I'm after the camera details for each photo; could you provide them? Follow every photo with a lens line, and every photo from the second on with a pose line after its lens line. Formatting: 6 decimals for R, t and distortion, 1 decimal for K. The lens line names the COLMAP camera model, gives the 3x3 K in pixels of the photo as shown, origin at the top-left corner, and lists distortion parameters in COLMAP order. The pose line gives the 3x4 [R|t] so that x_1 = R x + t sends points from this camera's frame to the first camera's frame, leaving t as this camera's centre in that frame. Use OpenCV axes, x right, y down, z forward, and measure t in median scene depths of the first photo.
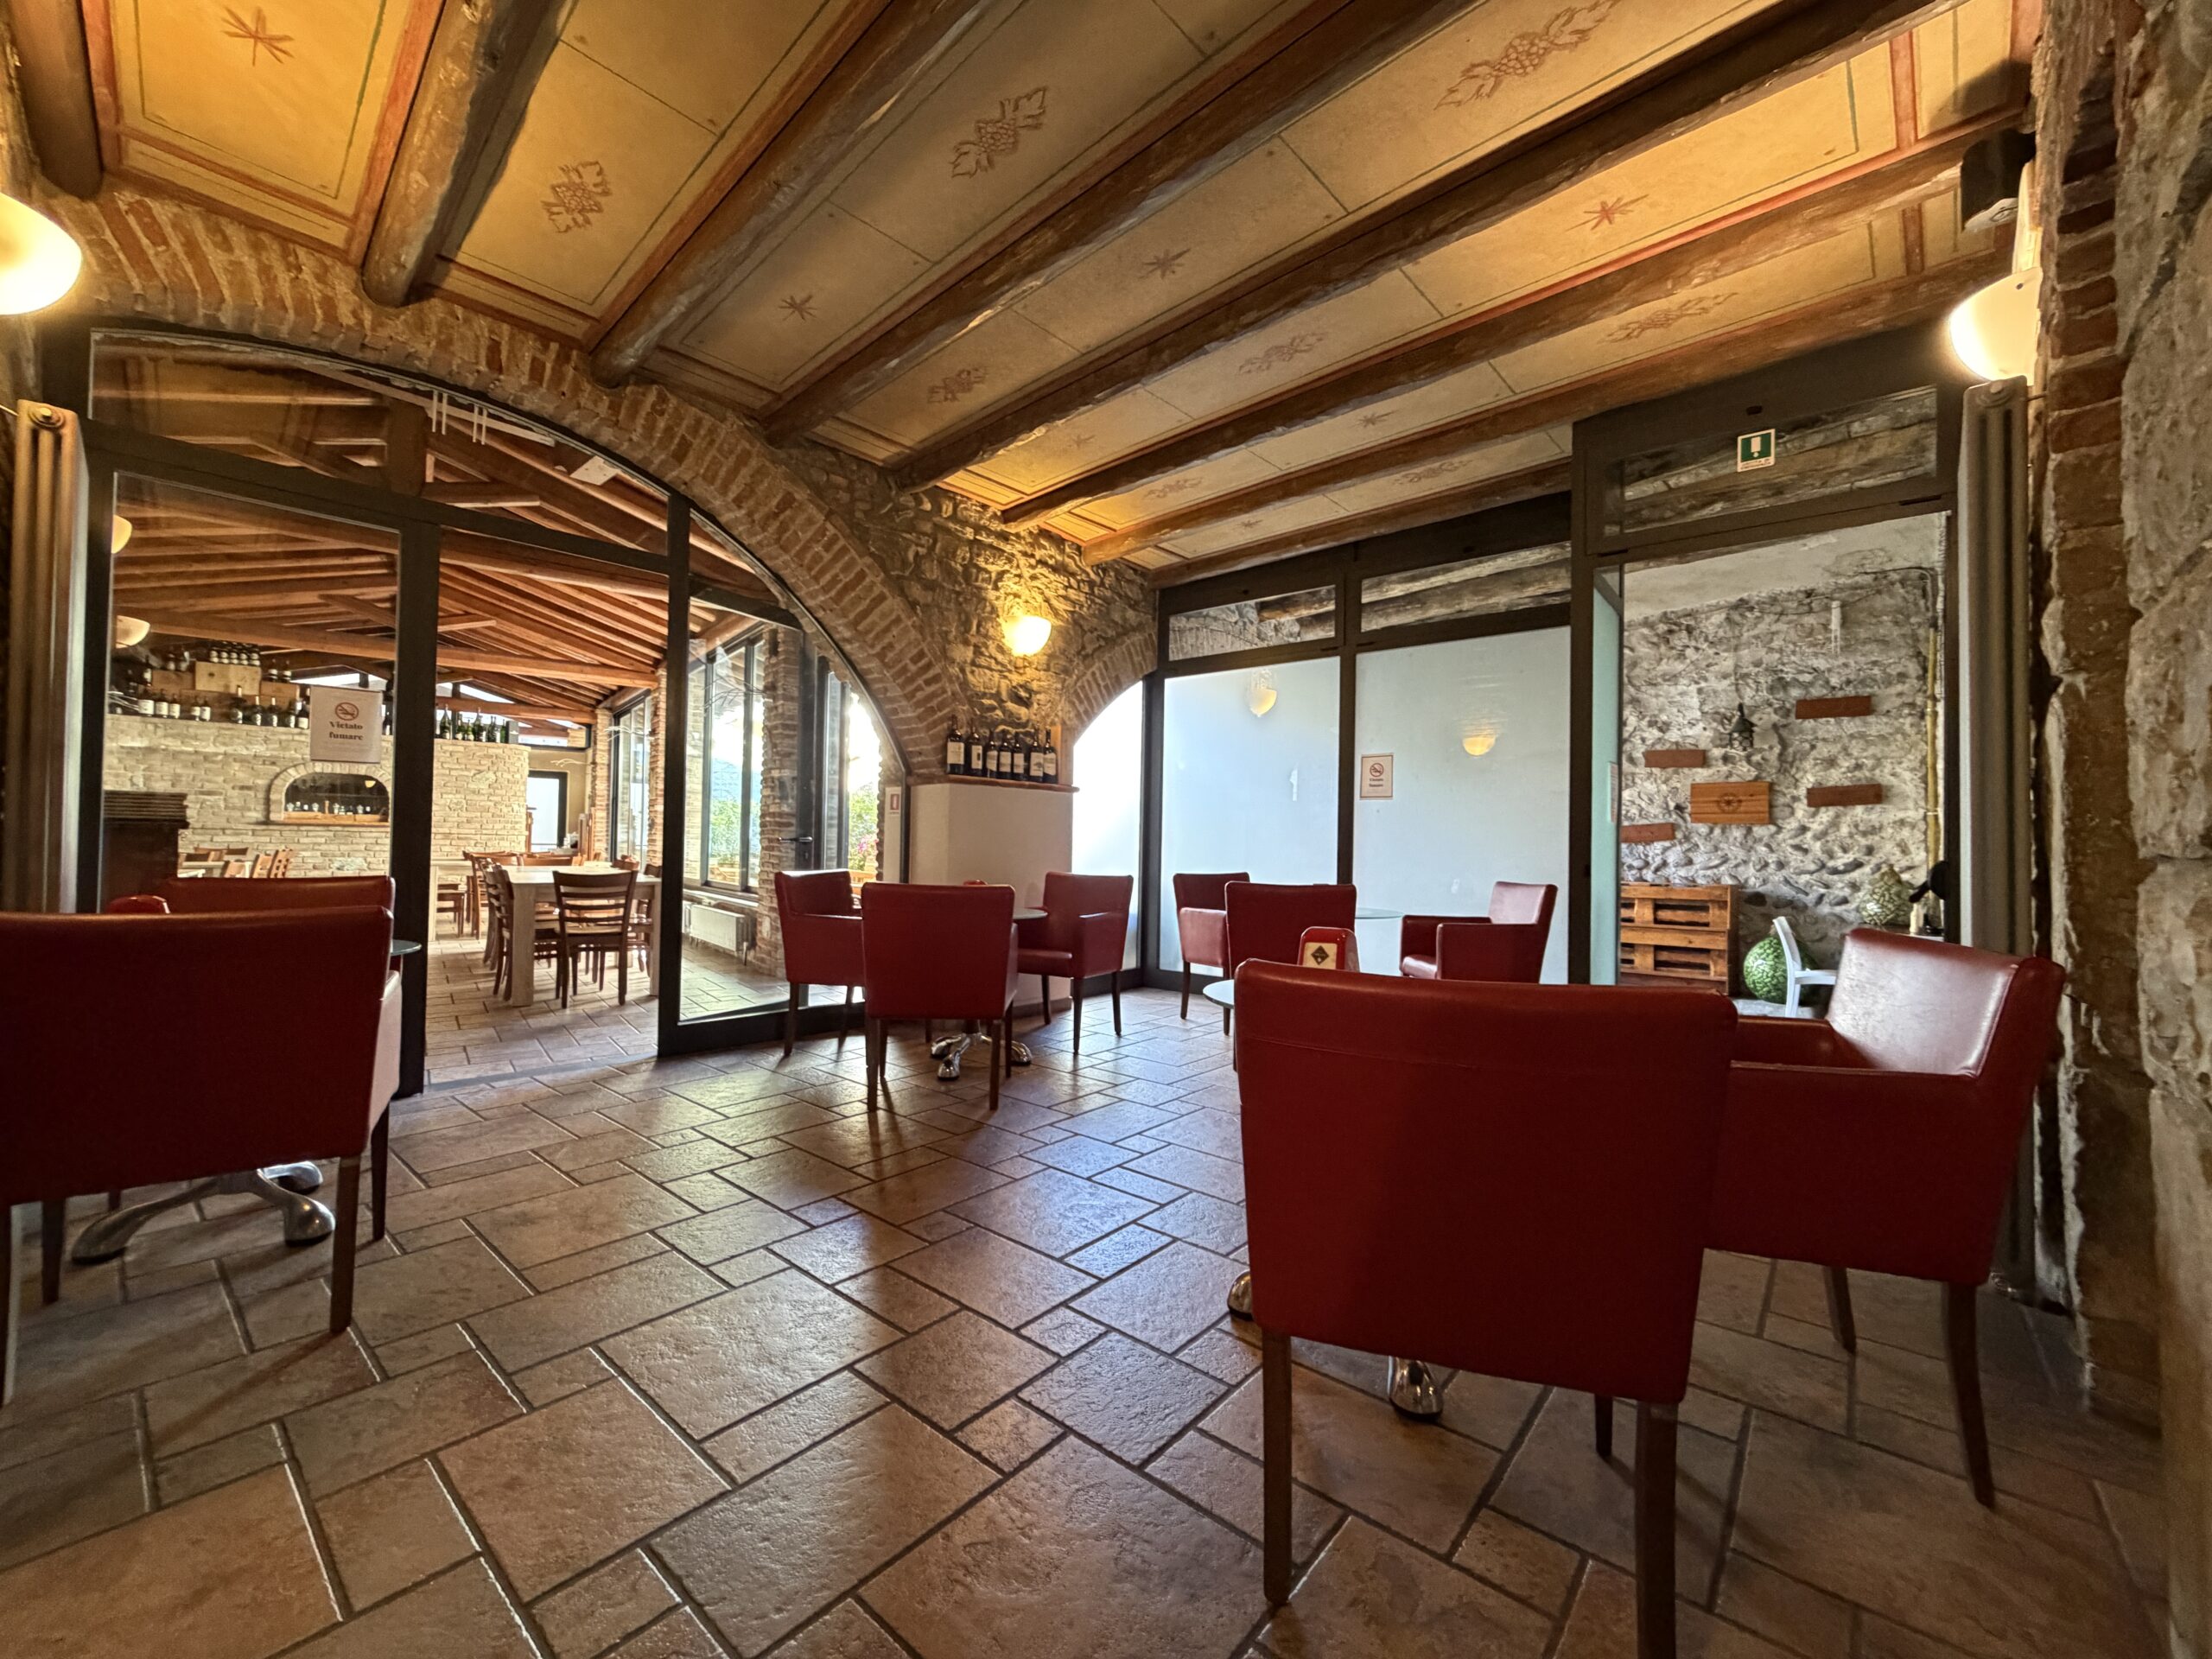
lens RADIAL K [[882.5, 0, 1101.6], [0, 882.5, 829.1], [0, 0, 1]] dist [0.003289, -0.000449]
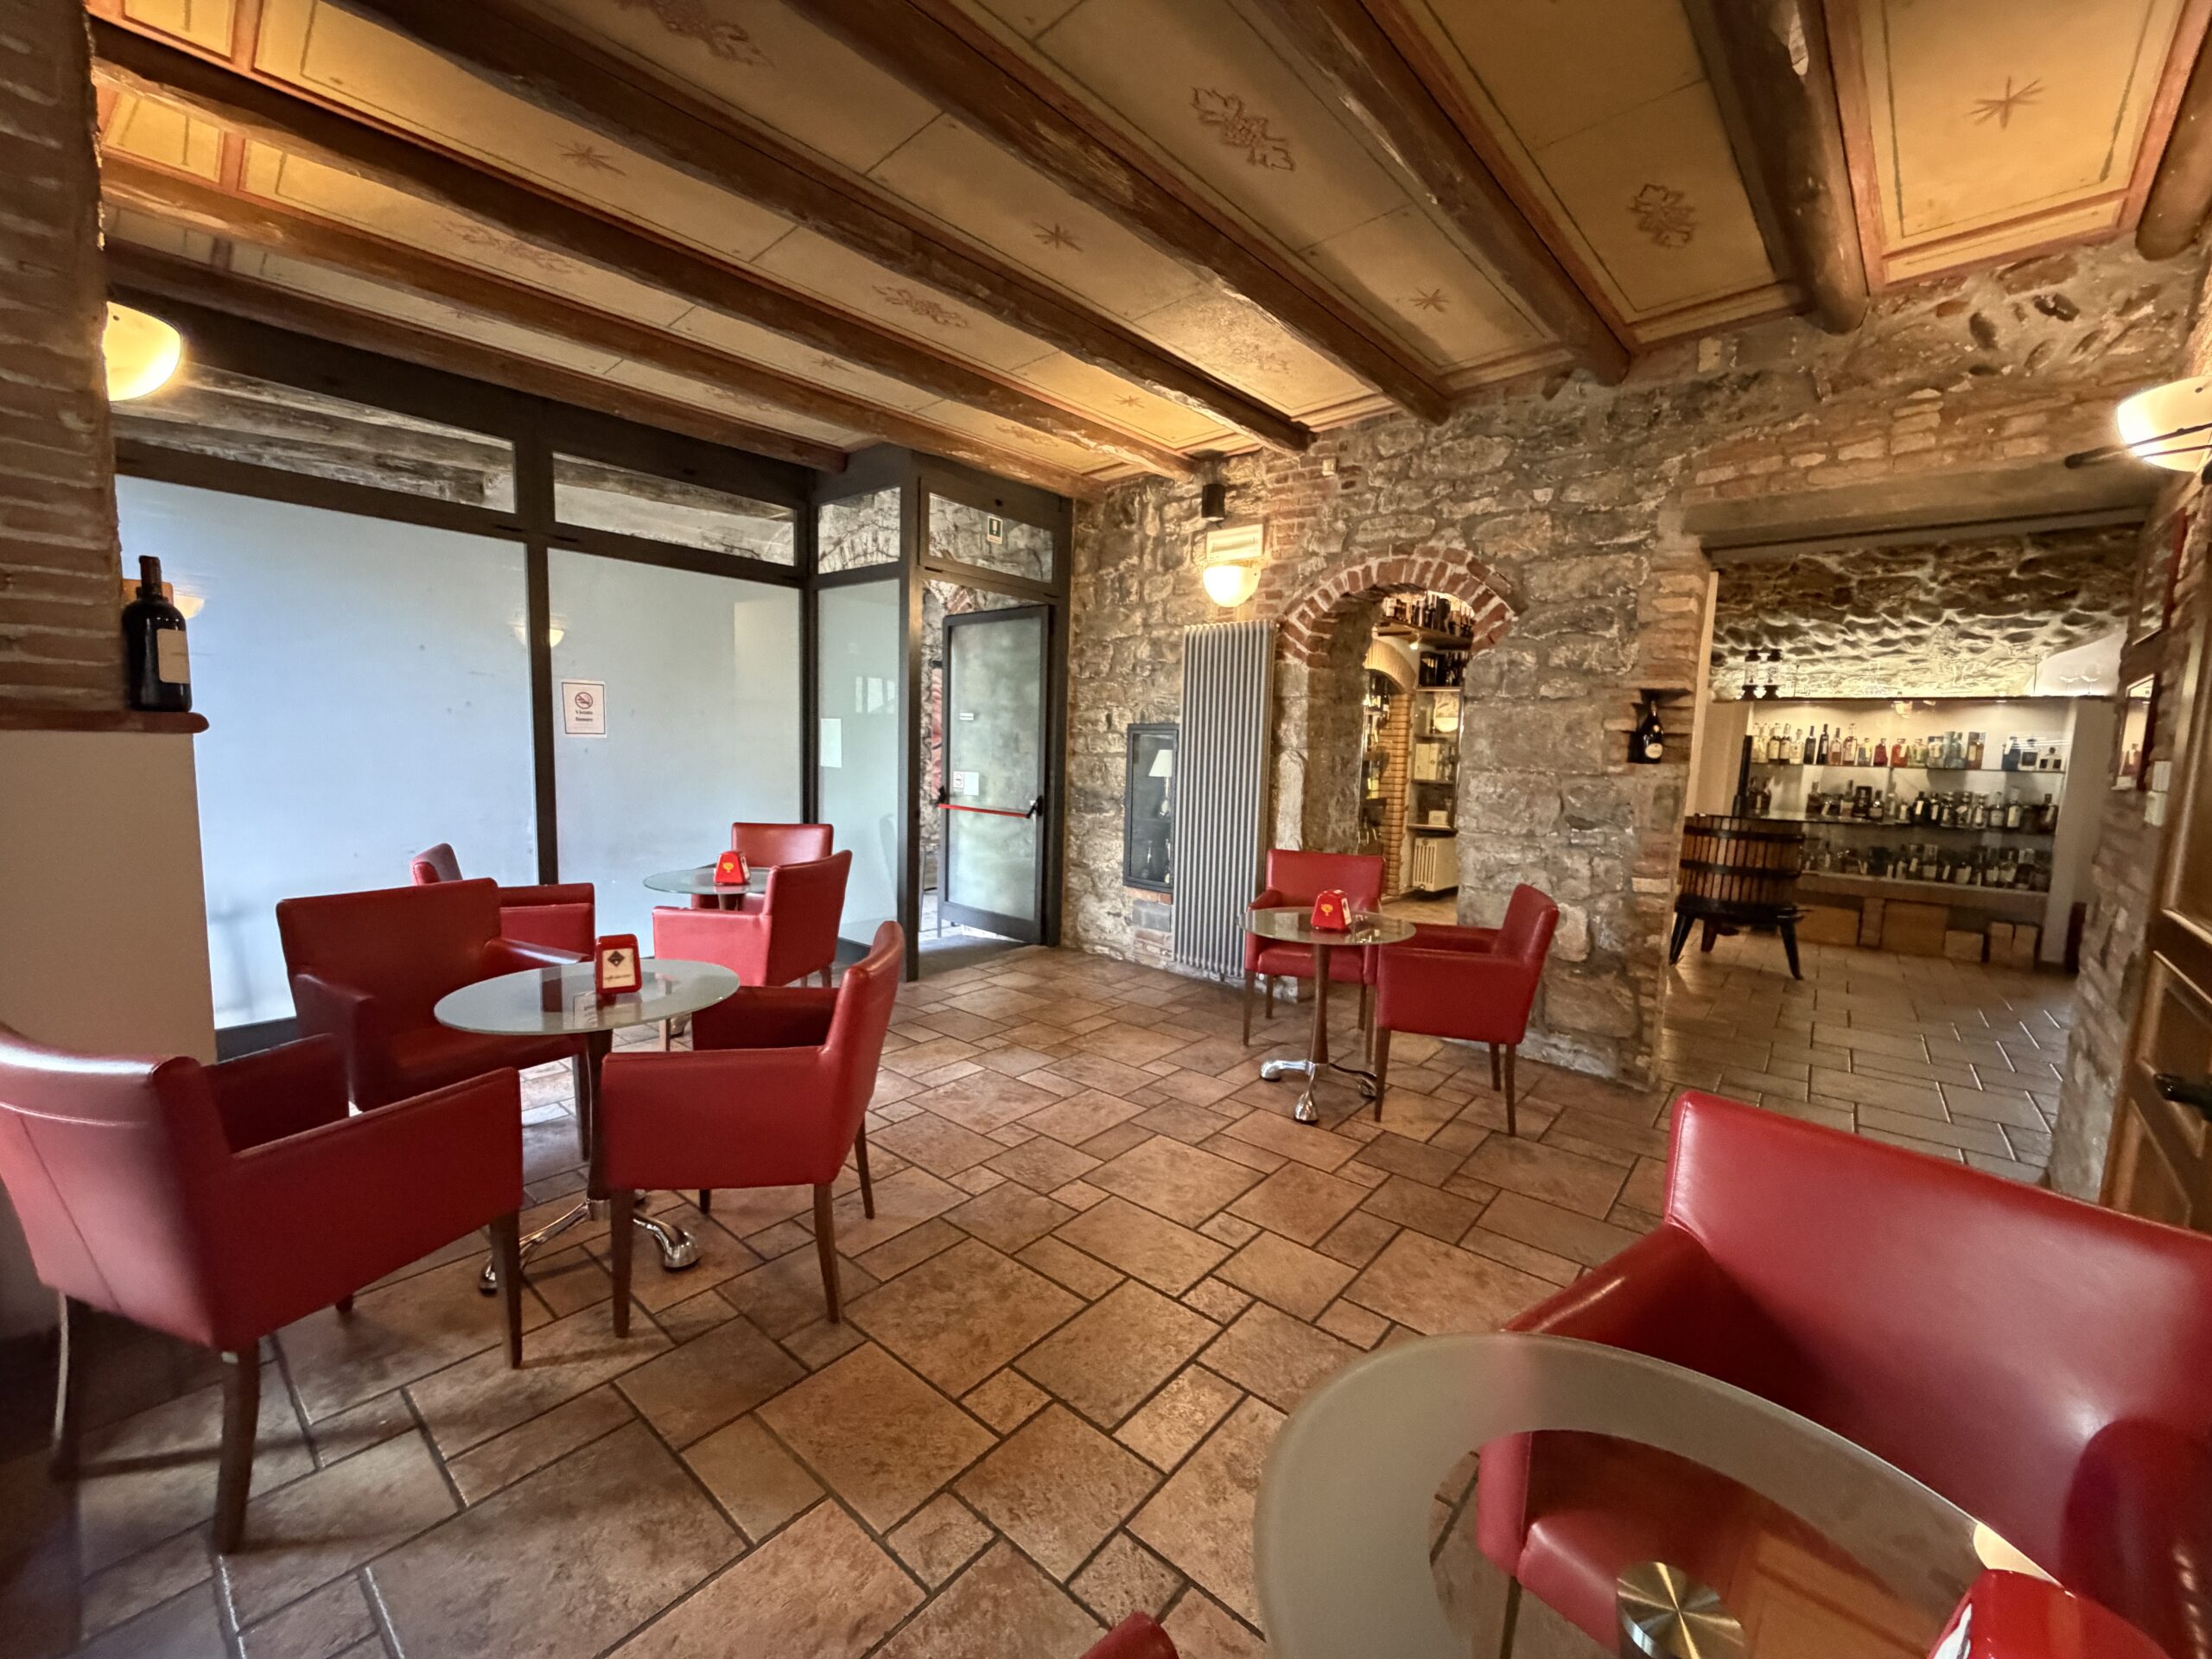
lens RADIAL K [[882.5, 0, 1110.3], [0, 882.5, 829.8], [0, 0, 1]] dist [0.003289, -0.000449]
pose [[-0.016164, -0.119232, 0.992735, -0.579890], [-0.050800, 0.991680, 0.118279, -0.075307], [-0.998578, -0.048519, -0.022087, 0.557566]]
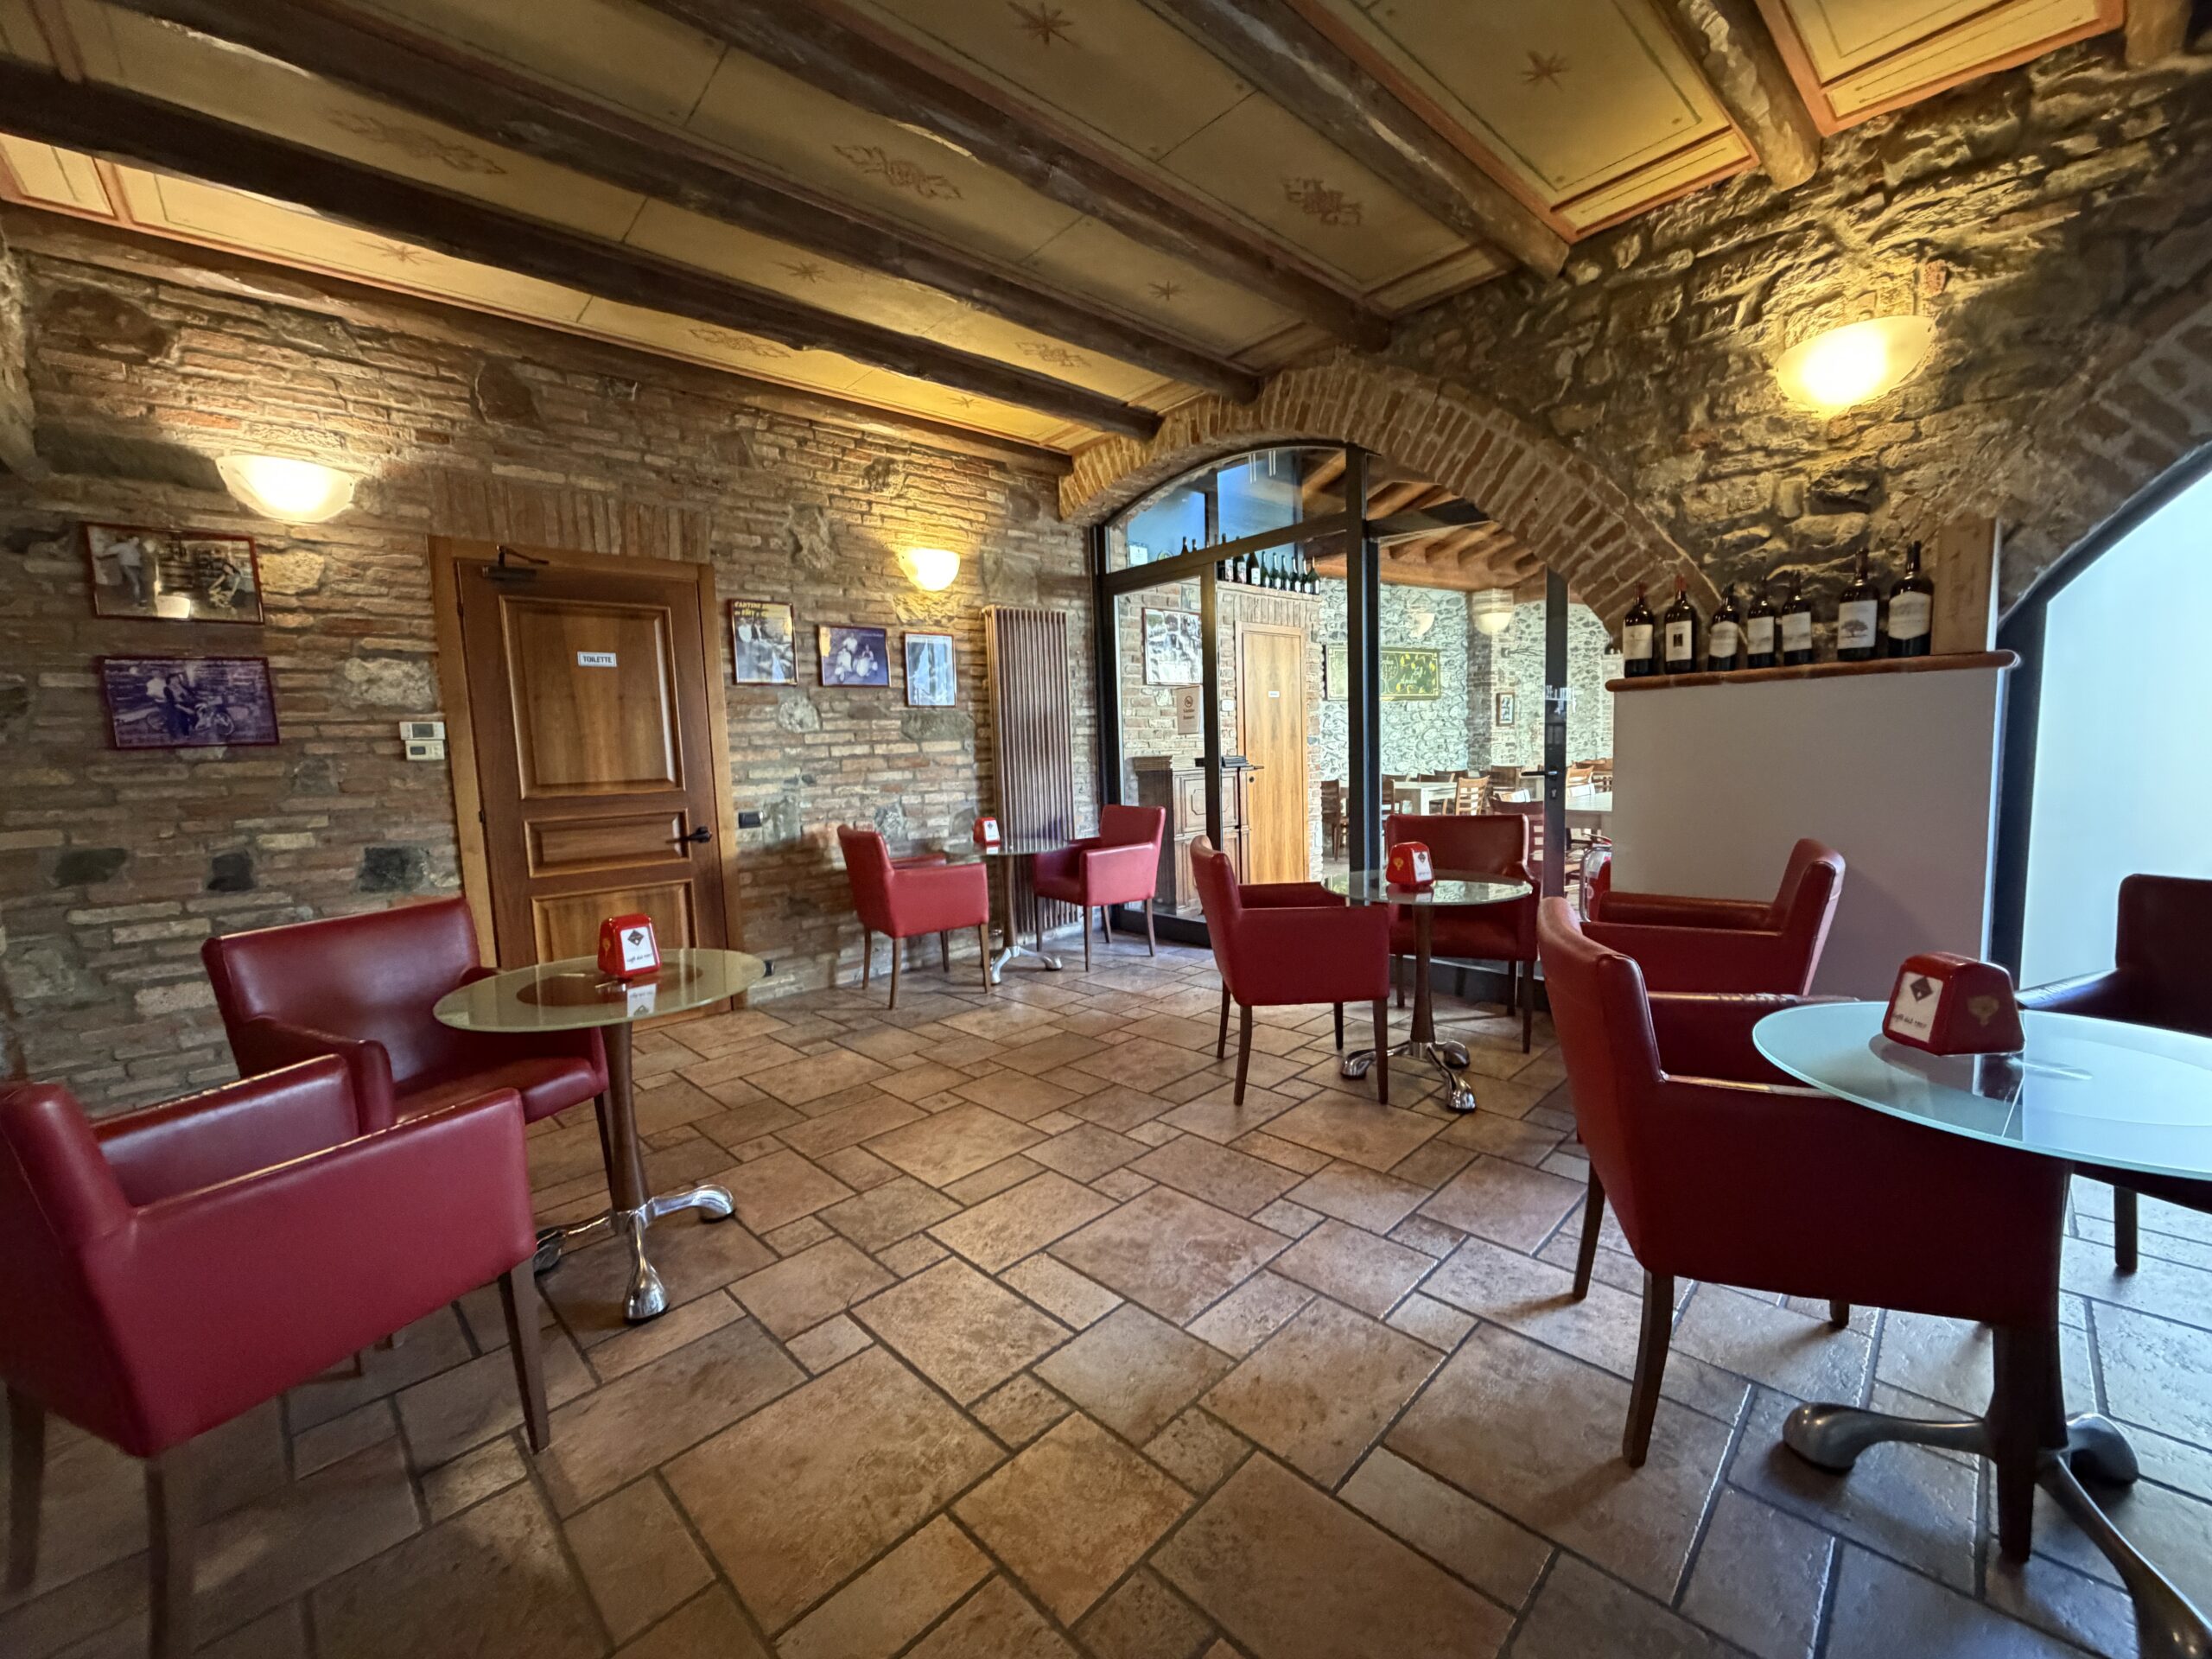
lens RADIAL K [[882.5, 0, 1101.3], [0, 882.5, 828.9], [0, 0, 1]] dist [0.003289, -0.000449]
pose [[-0.085391, 0.076977, -0.993369, 0.502486], [0.055290, 0.995841, 0.072416, -0.018607], [0.994812, -0.048739, -0.089292, 0.645130]]
